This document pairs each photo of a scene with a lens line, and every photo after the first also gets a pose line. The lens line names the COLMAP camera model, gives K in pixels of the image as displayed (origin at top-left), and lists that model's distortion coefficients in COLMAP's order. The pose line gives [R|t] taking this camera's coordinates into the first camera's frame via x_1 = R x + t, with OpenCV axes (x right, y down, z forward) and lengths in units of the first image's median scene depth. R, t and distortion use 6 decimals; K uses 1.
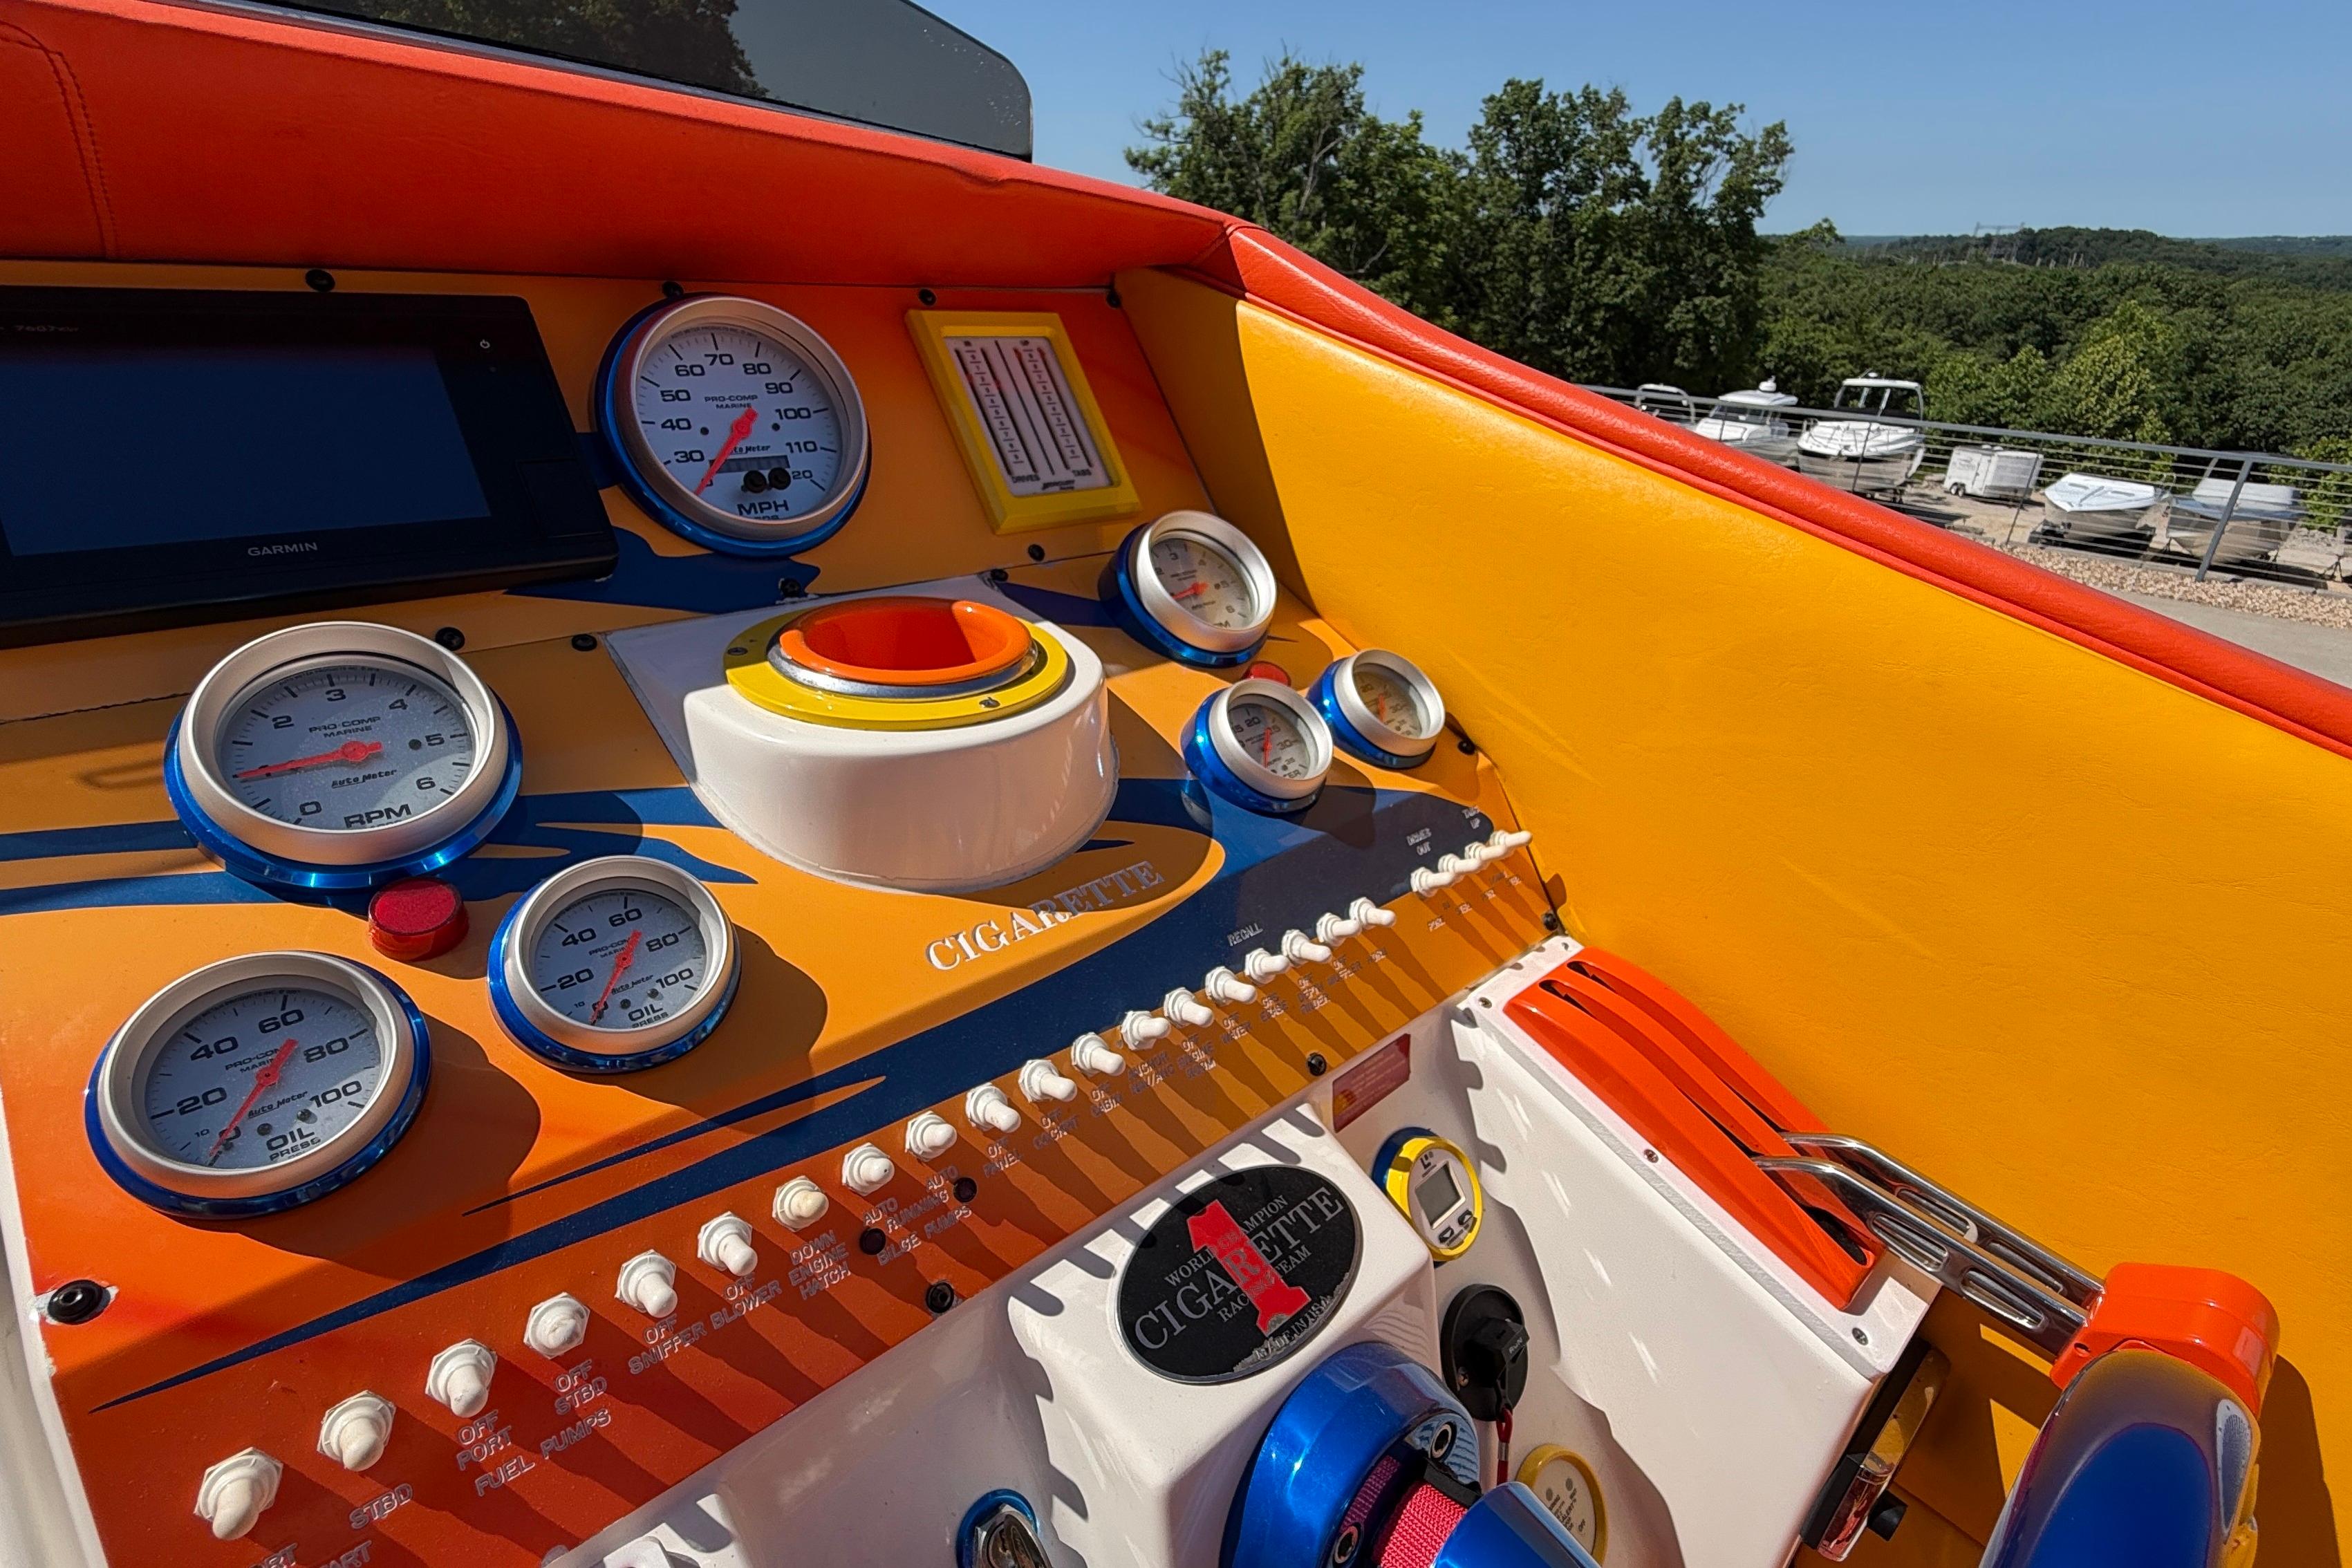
lens RADIAL K [[1116.4, 0, 1167.4], [0, 1116.4, 787.2], [0, 0, 1]] dist [-0.000450, -0.000323]
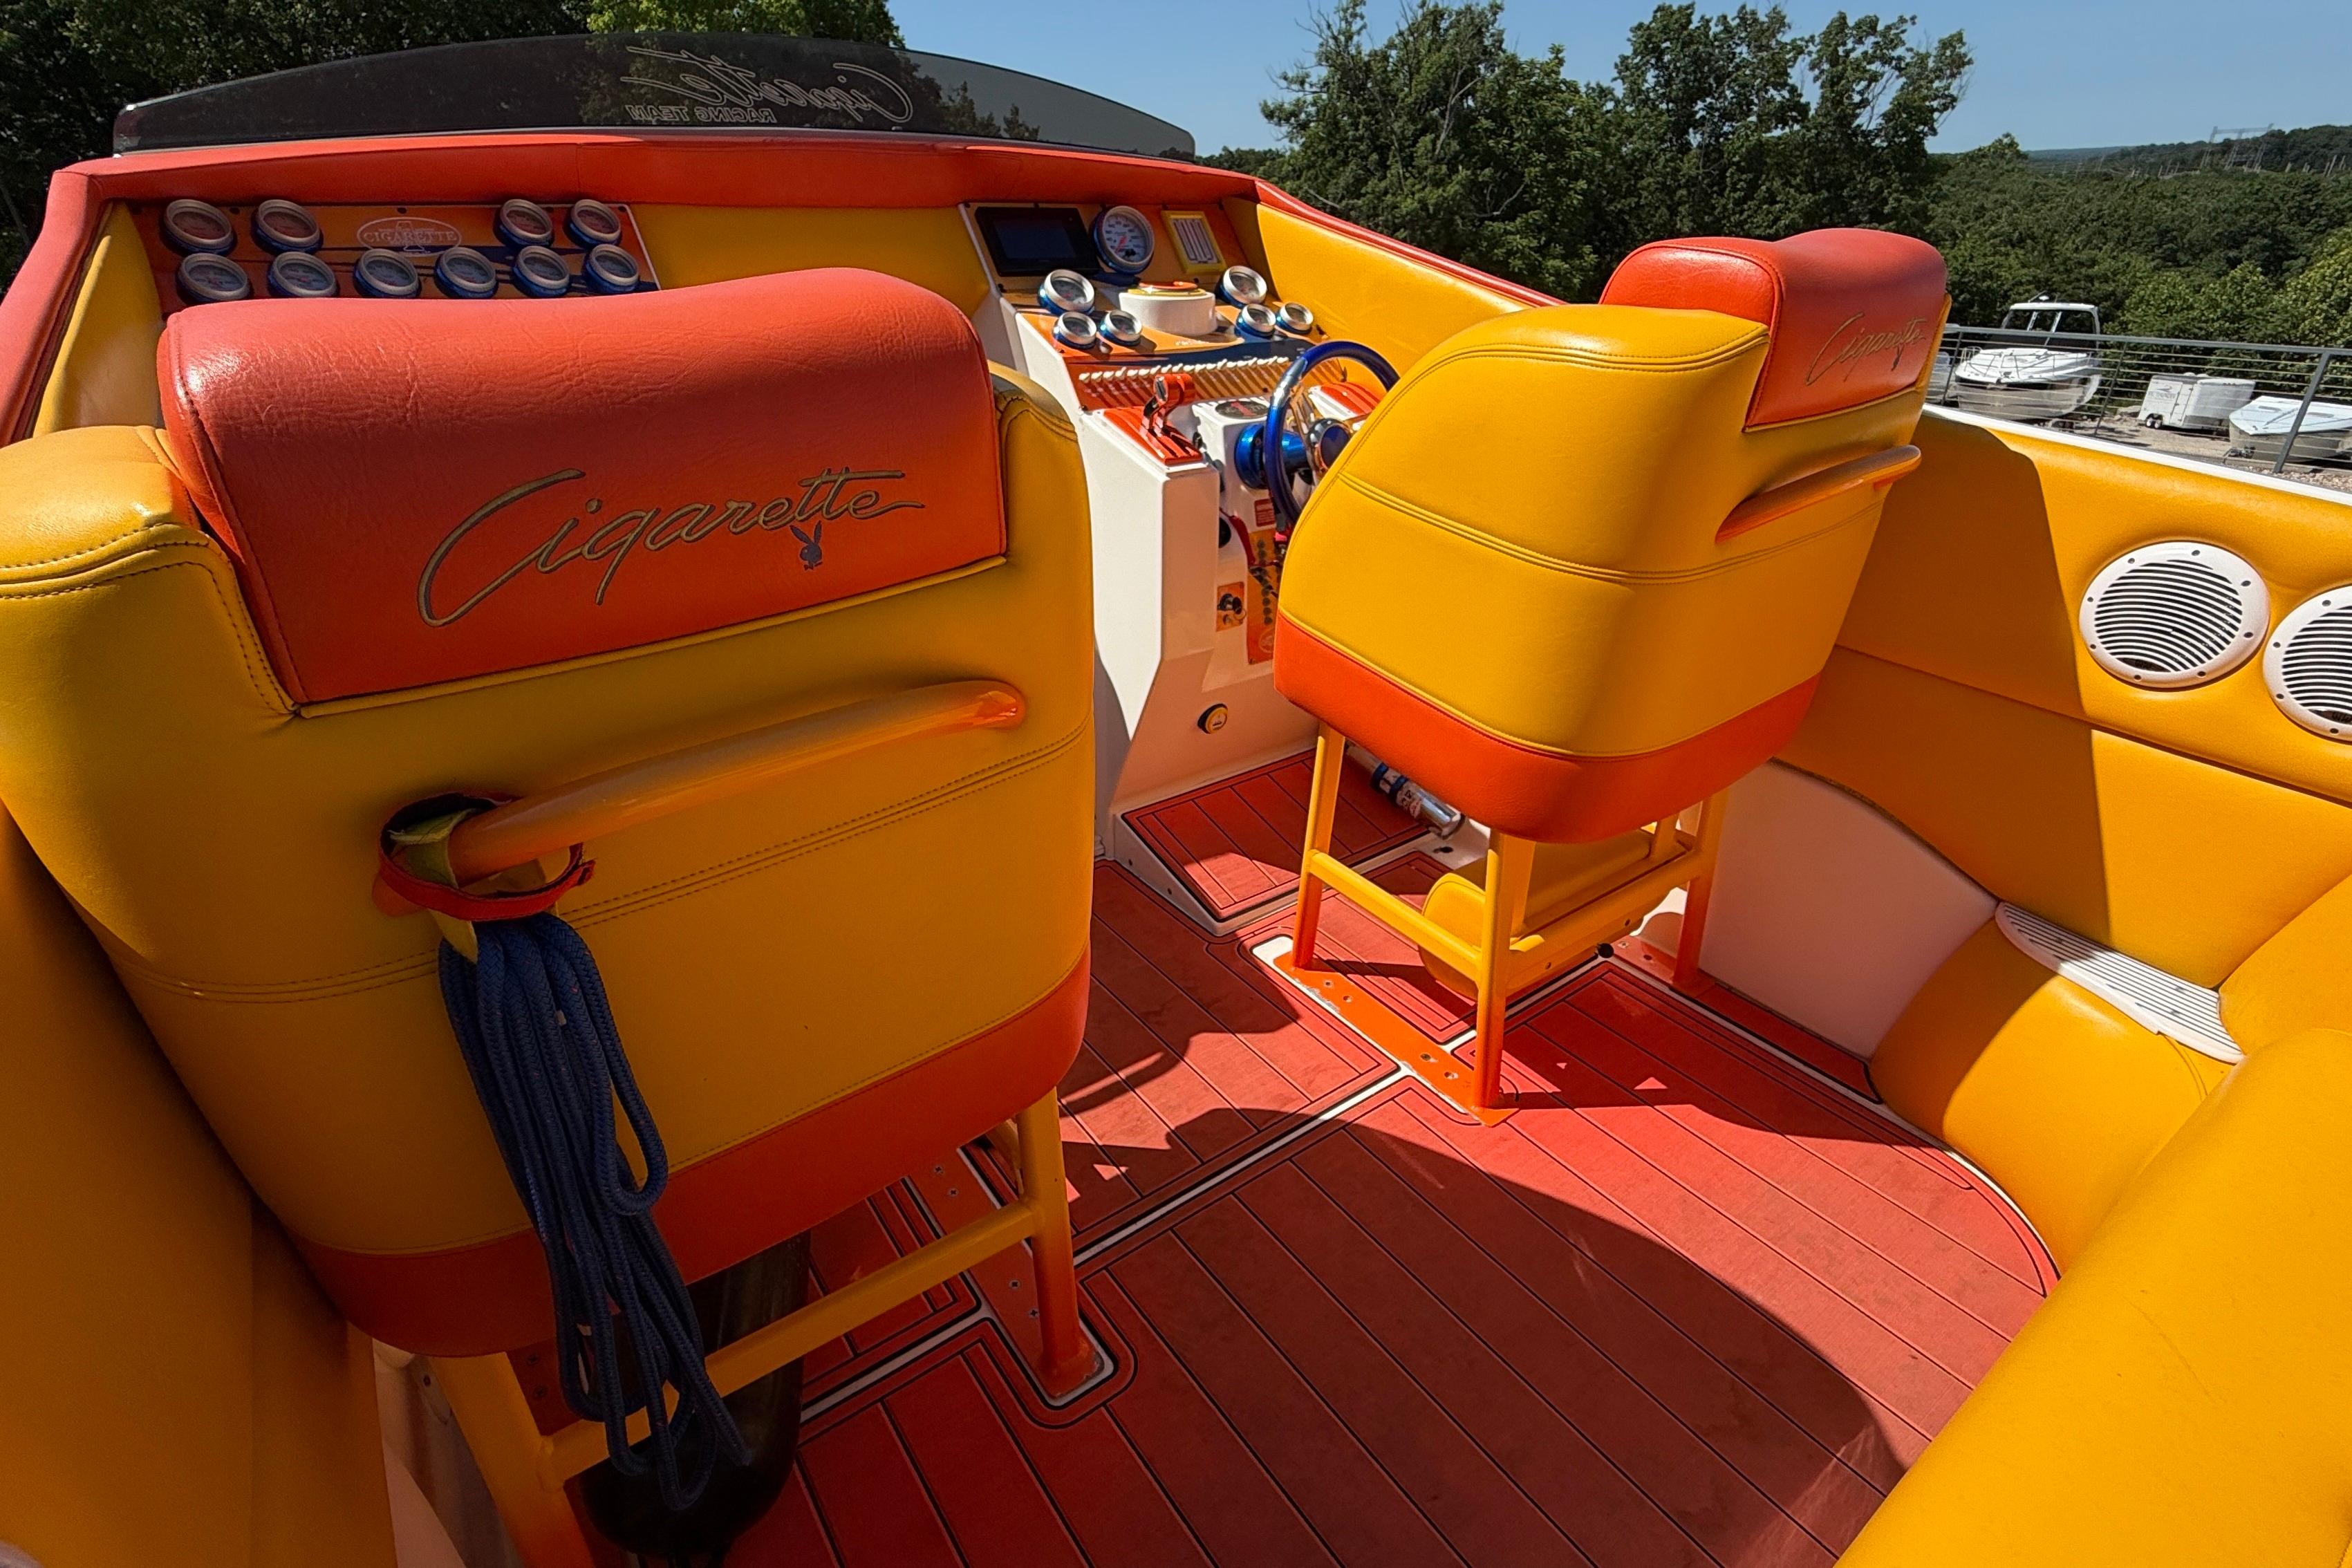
lens RADIAL K [[1112.2, 0, 1167.8], [0, 1112.2, 787.3], [0, 0, 1]] dist [-0.000642, -0.000370]
pose [[0.993150, 0.012139, -0.116214, 0.230934], [-0.008203, 0.999378, 0.034292, 1.343530], [0.116558, -0.033103, 0.992632, -2.685912]]
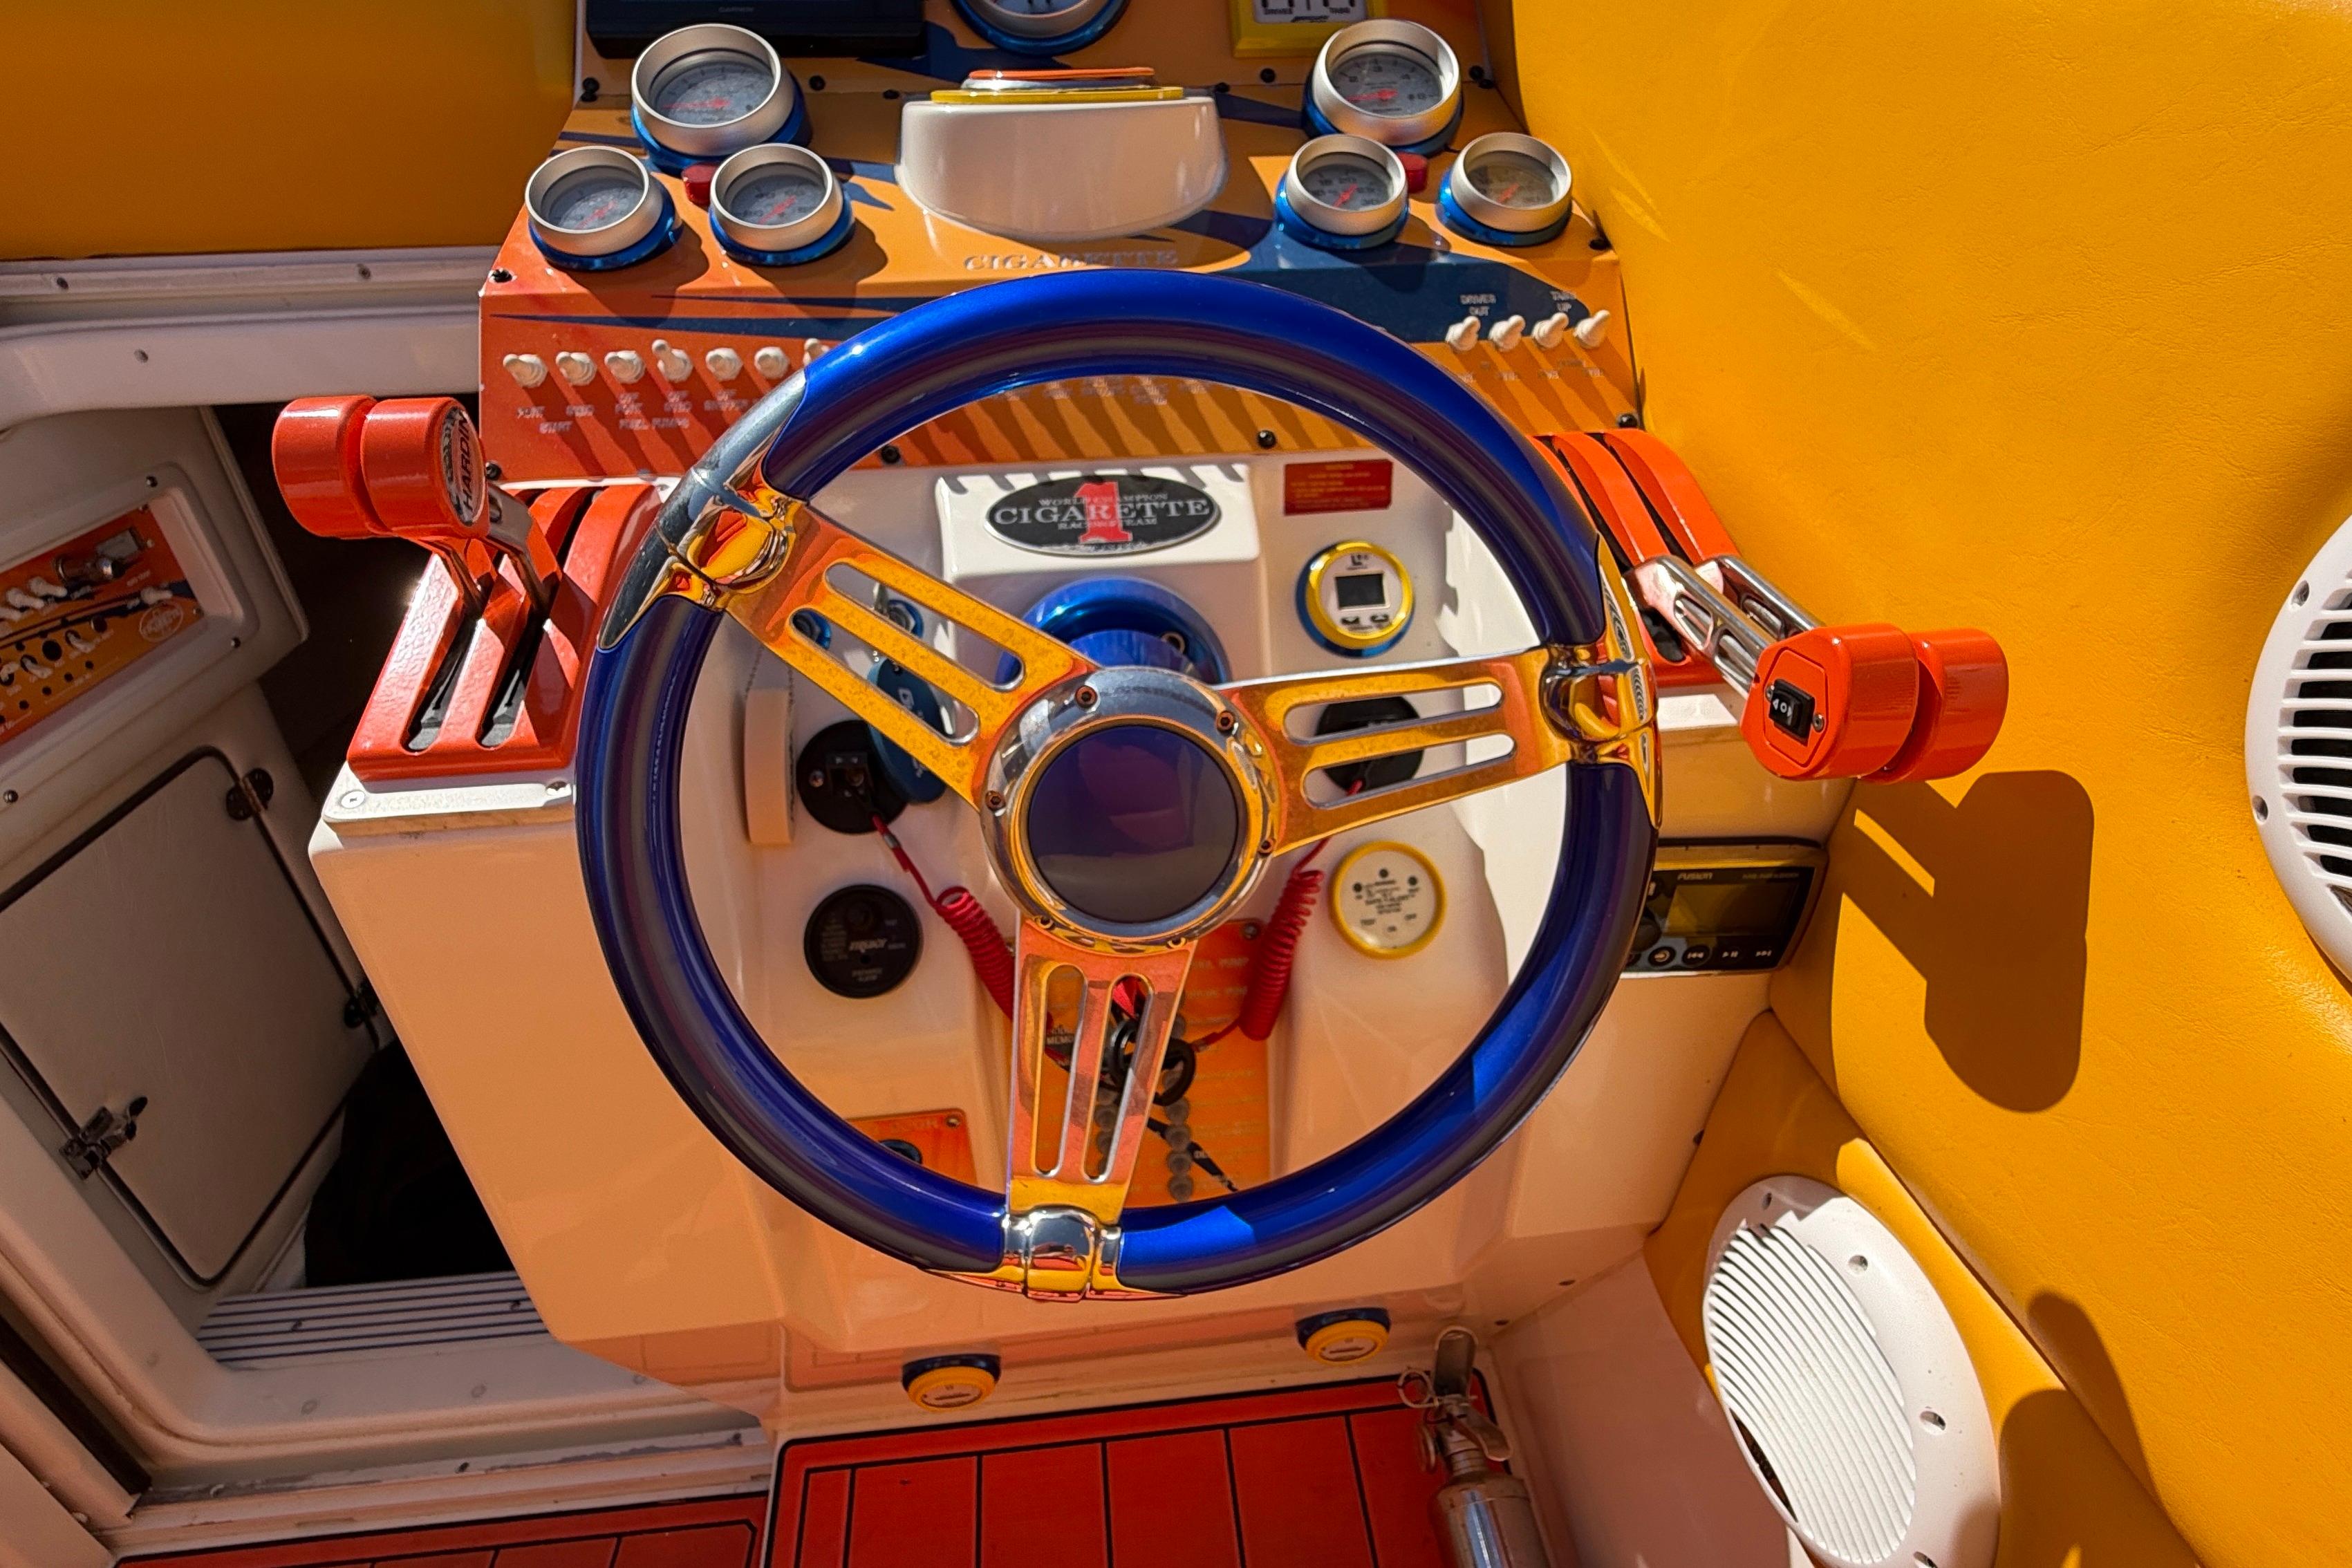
lens RADIAL K [[1116.4, 0, 1167.4], [0, 1116.4, 787.2], [0, 0, 1]] dist [-0.000450, -0.000323]
pose [[0.800589, 0.249611, -0.544749, 0.666205], [-0.202626, 0.968325, 0.145910, 0.387043], [0.563915, -0.006434, 0.825808, -0.022095]]
